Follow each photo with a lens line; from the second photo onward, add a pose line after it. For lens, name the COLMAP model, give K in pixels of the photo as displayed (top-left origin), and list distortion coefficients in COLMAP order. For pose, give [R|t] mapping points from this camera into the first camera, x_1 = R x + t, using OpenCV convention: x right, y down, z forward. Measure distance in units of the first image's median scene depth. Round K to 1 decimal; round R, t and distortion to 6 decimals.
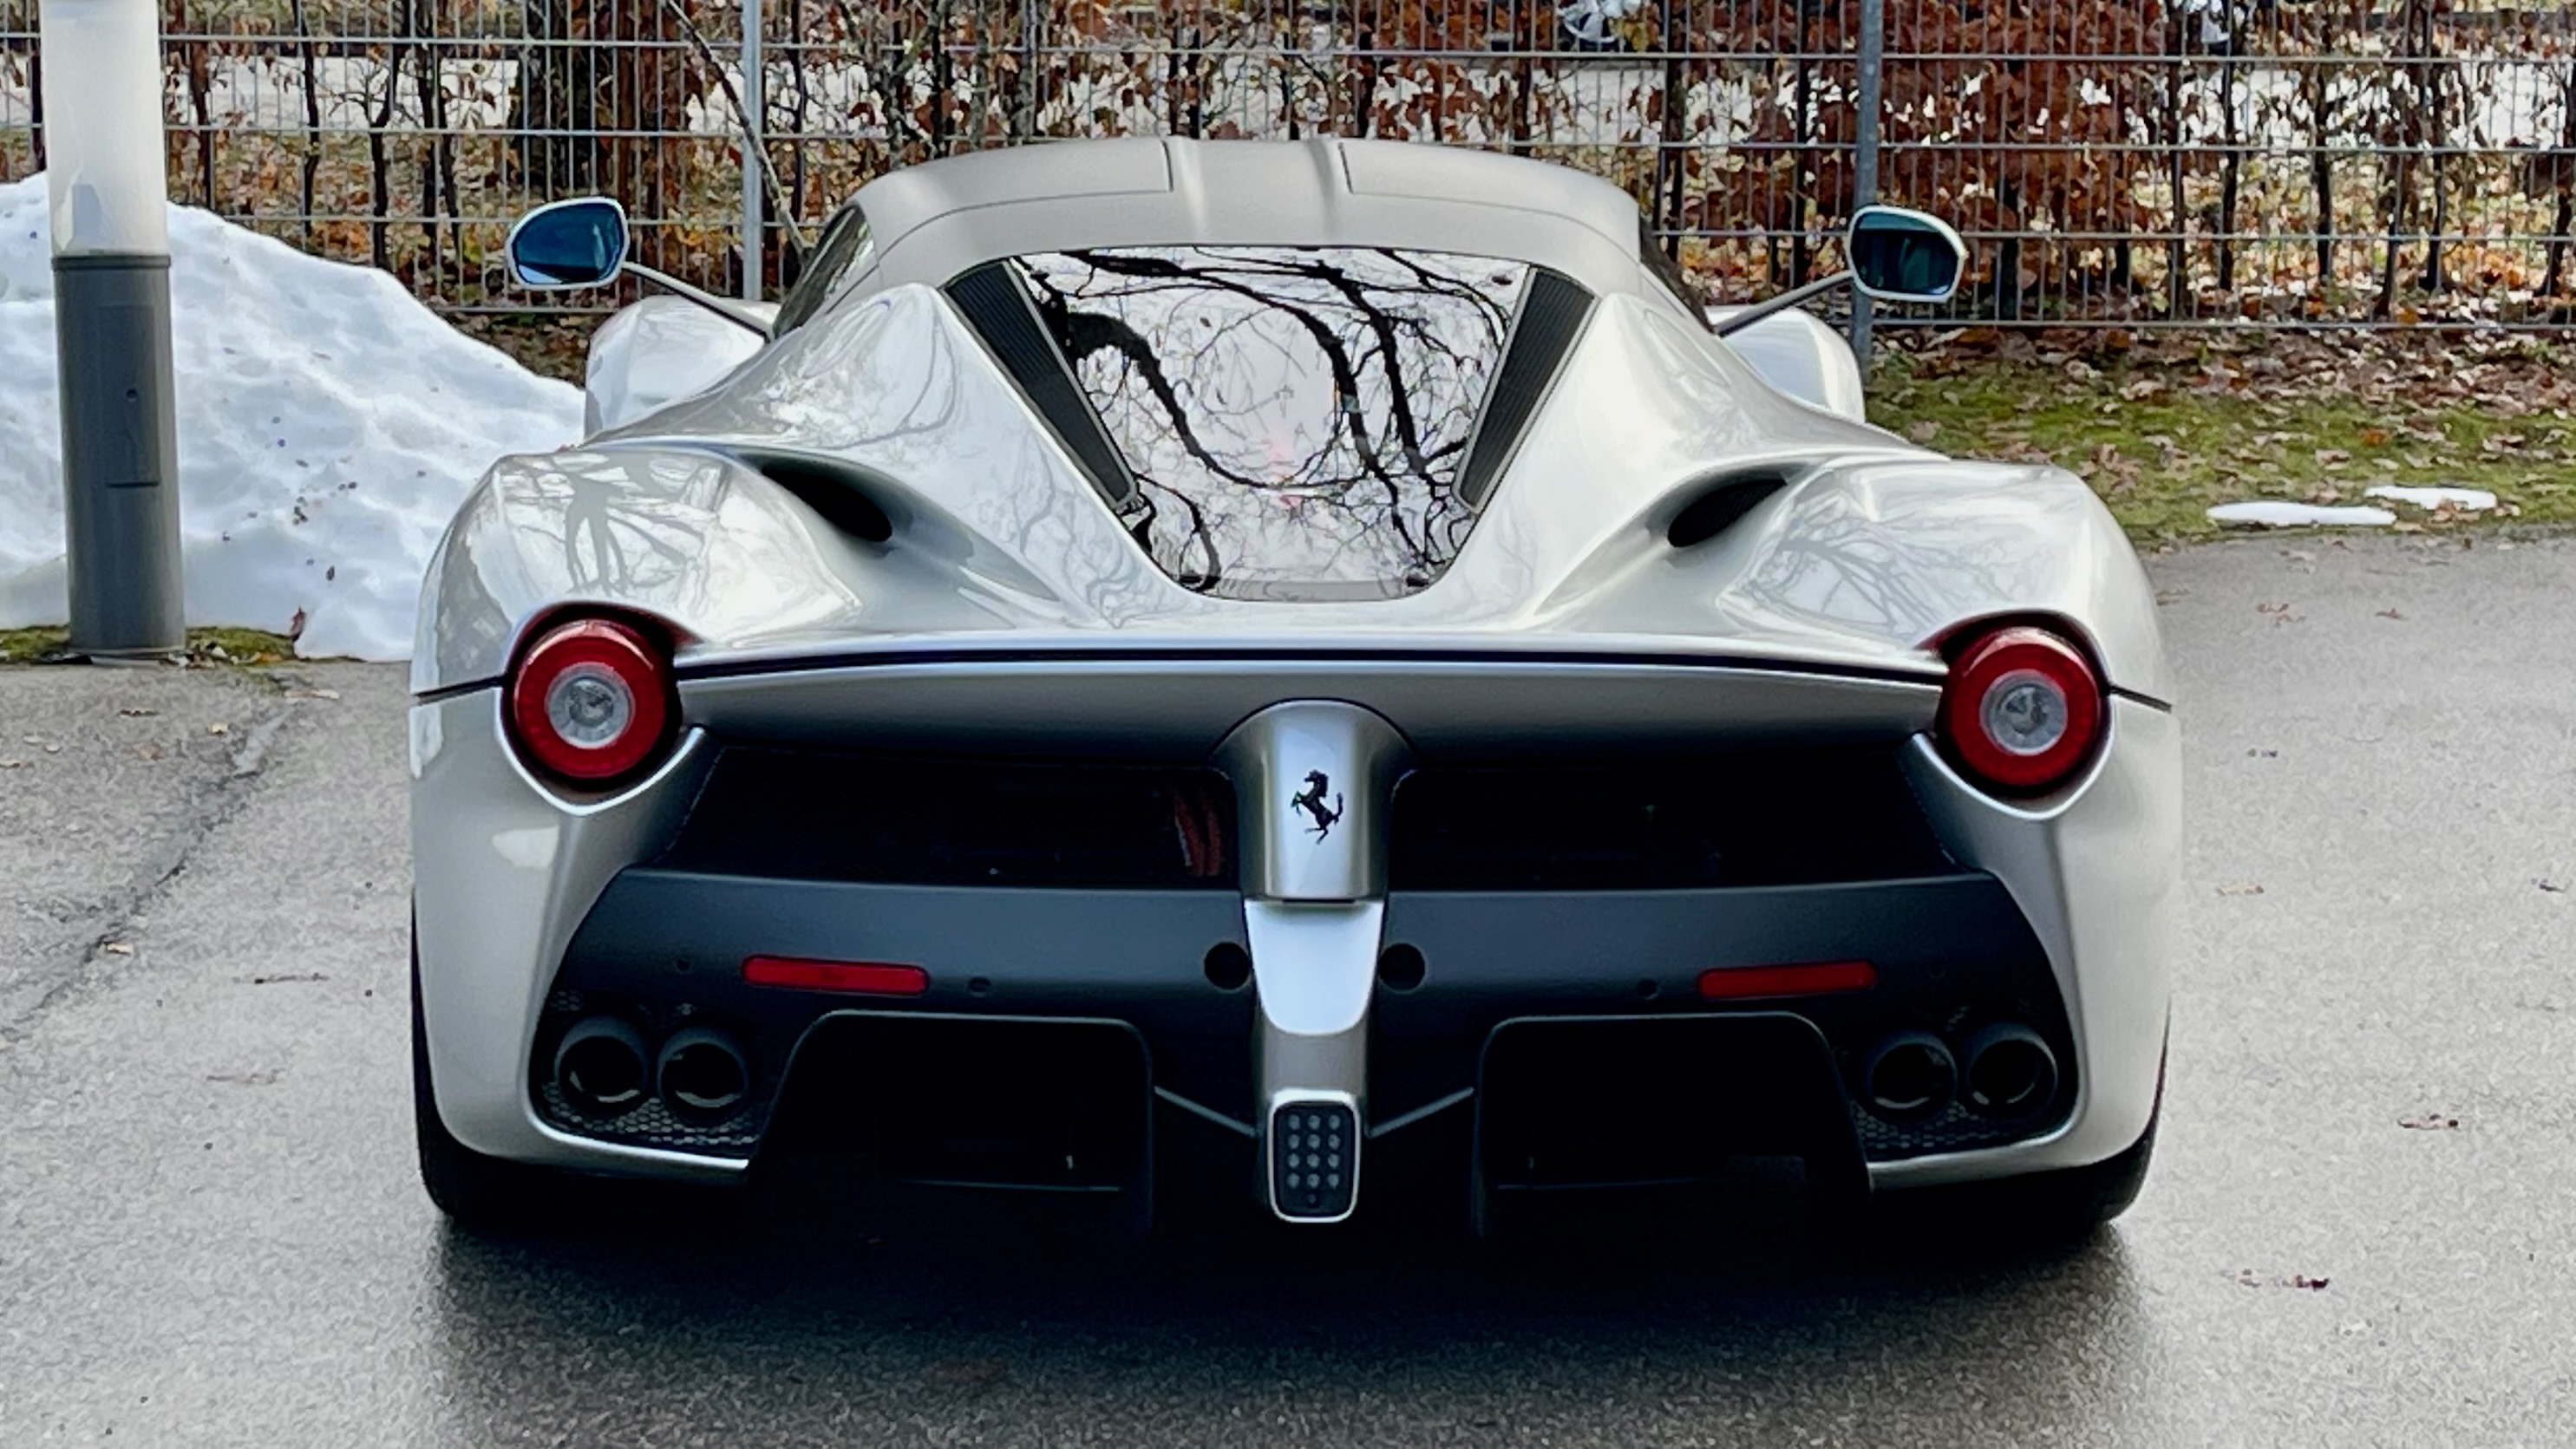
lens RADIAL K [[5414.5, 0, 1325.6], [0, 5414.5, 728.5], [0, 0, 1]] dist [0.143316, -0.188590]
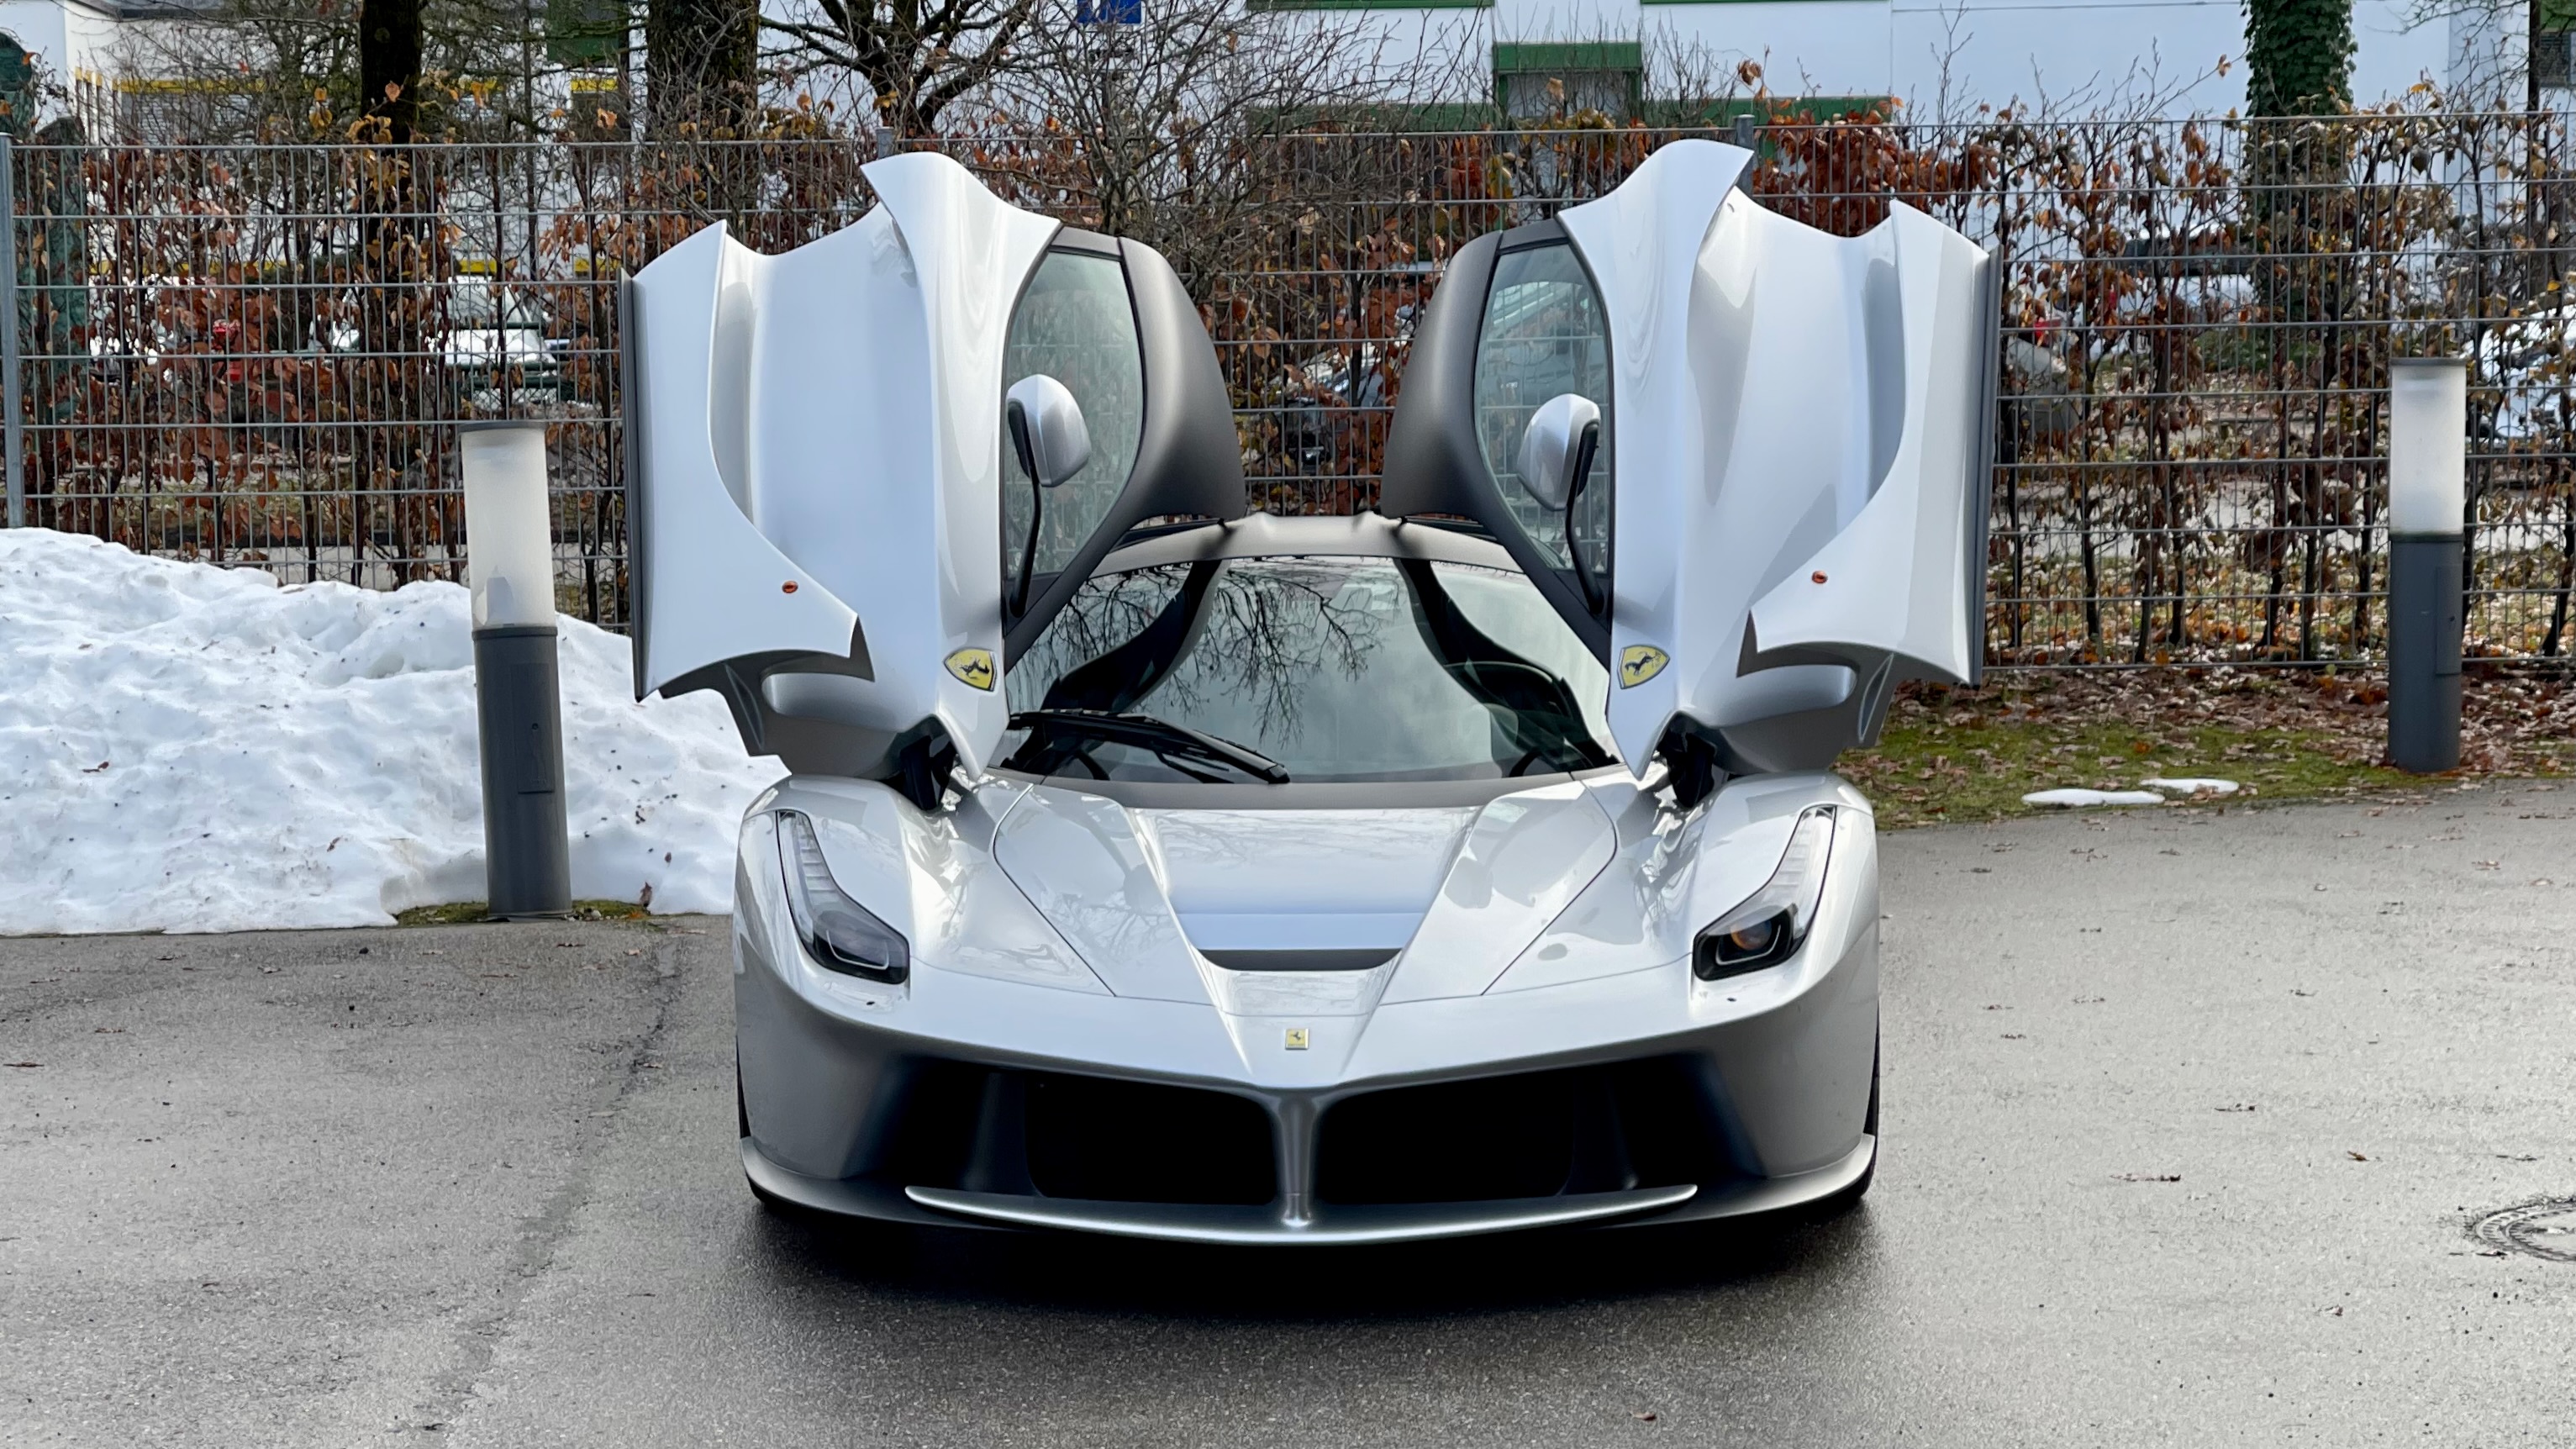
lens RADIAL K [[4766.5, 0, 1283.3], [0, 4766.5, 763.1], [0, 0, 1]] dist [0.032633, 1.844503]
pose [[0.999405, -0.027964, 0.020195, -0.041801], [0.029383, 0.996843, -0.073760, 0.032755], [-0.018069, 0.074310, 0.997072, -0.160262]]
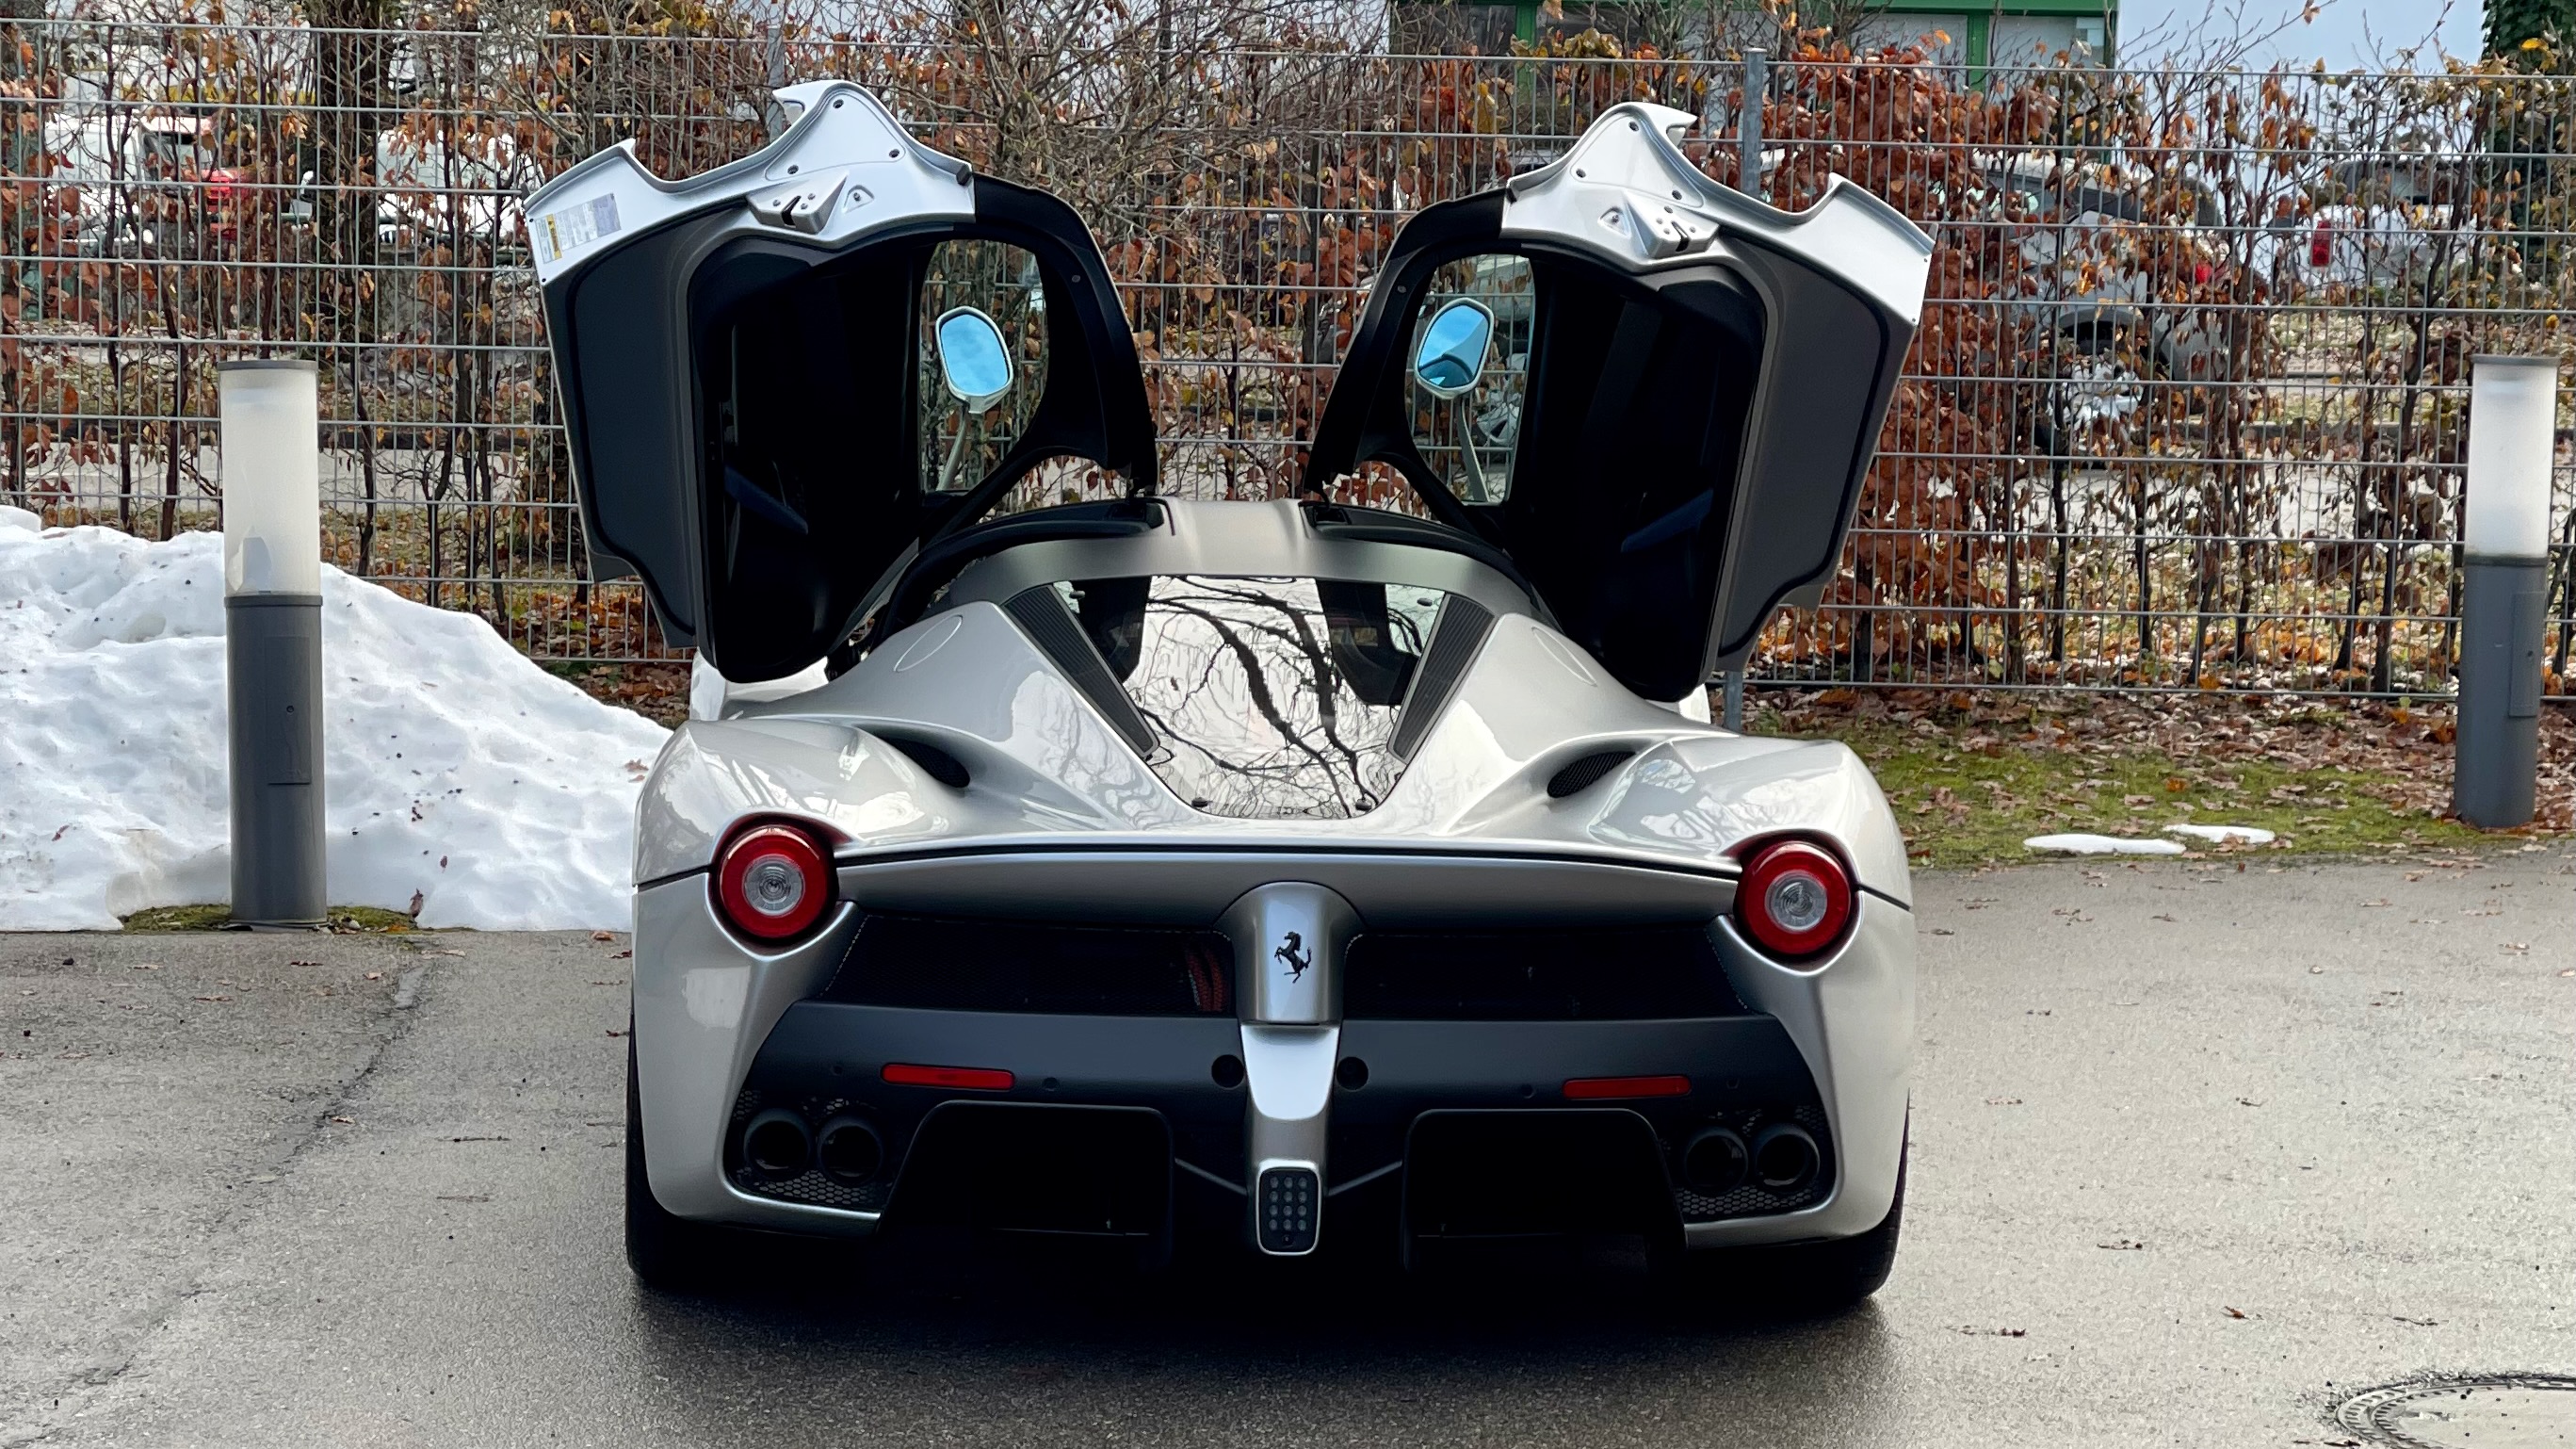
lens RADIAL K [[5380.6, 0, 1288.0], [0, 5380.6, 724.5], [0, 0, 1]] dist [0.009973, 2.283956]
pose [[0.999911, 0.009906, 0.008899, -0.006063], [-0.009226, 0.997253, -0.073498, 0.021655], [-0.009602, 0.073409, 0.997256, -0.152587]]
